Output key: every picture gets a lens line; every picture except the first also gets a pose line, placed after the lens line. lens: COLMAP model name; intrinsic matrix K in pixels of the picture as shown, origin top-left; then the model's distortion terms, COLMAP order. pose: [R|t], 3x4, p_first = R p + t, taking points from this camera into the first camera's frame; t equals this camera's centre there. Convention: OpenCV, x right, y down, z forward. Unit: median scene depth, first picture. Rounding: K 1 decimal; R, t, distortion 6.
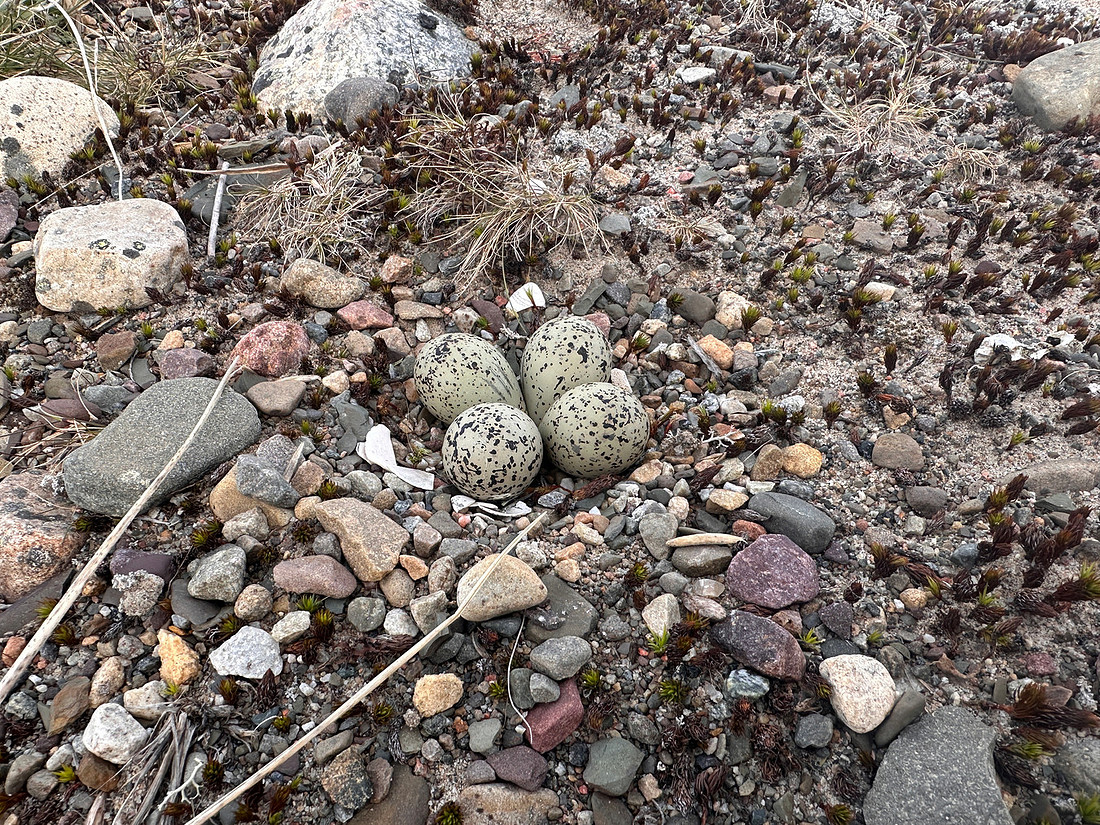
lens RADIAL K [[773.5, 0, 507.1], [0, 773.5, 449.6], [0, 0, 1]] dist [-0.000526, -0.015796]
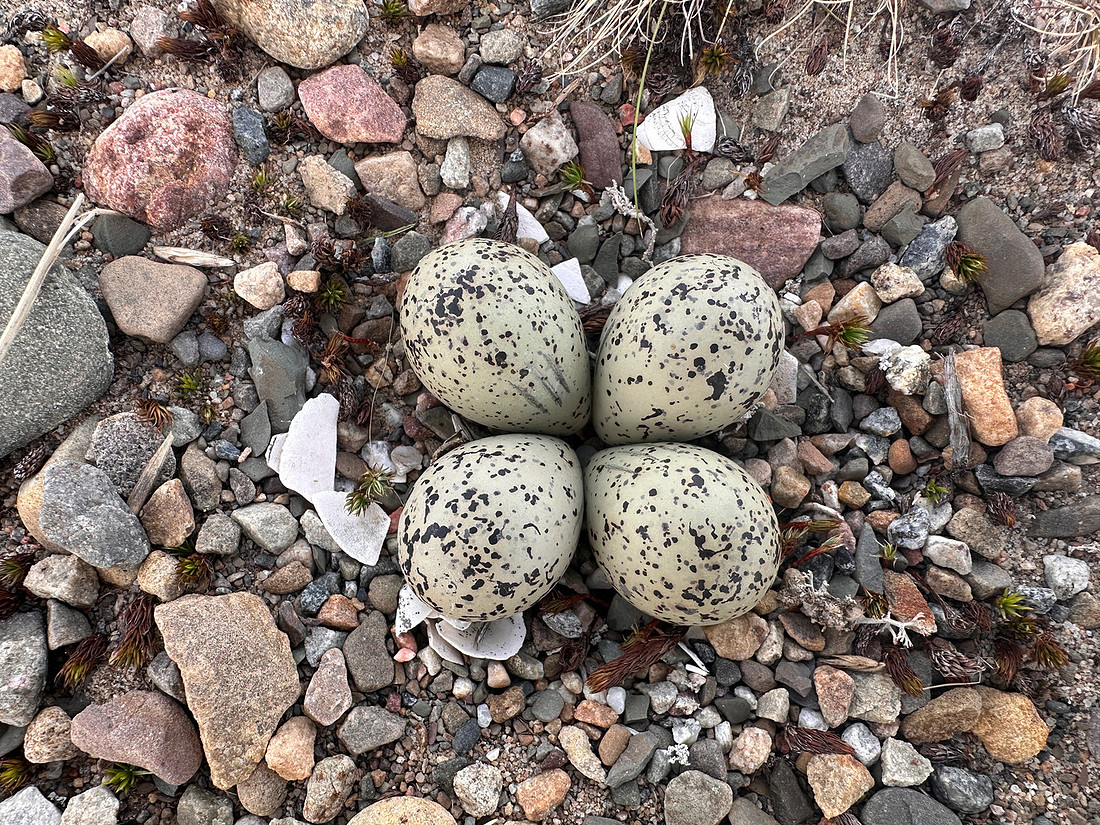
lens RADIAL K [[773.5, 0, 513.6], [0, 773.5, 449.5], [0, 0, 1]] dist [-0.000526, -0.015796]
pose [[0.955758, 0.291003, -0.042947, 0.005831], [-0.204769, 0.763017, 0.613086, -0.388186], [0.211179, -0.577168, 0.788848, 0.573085]]
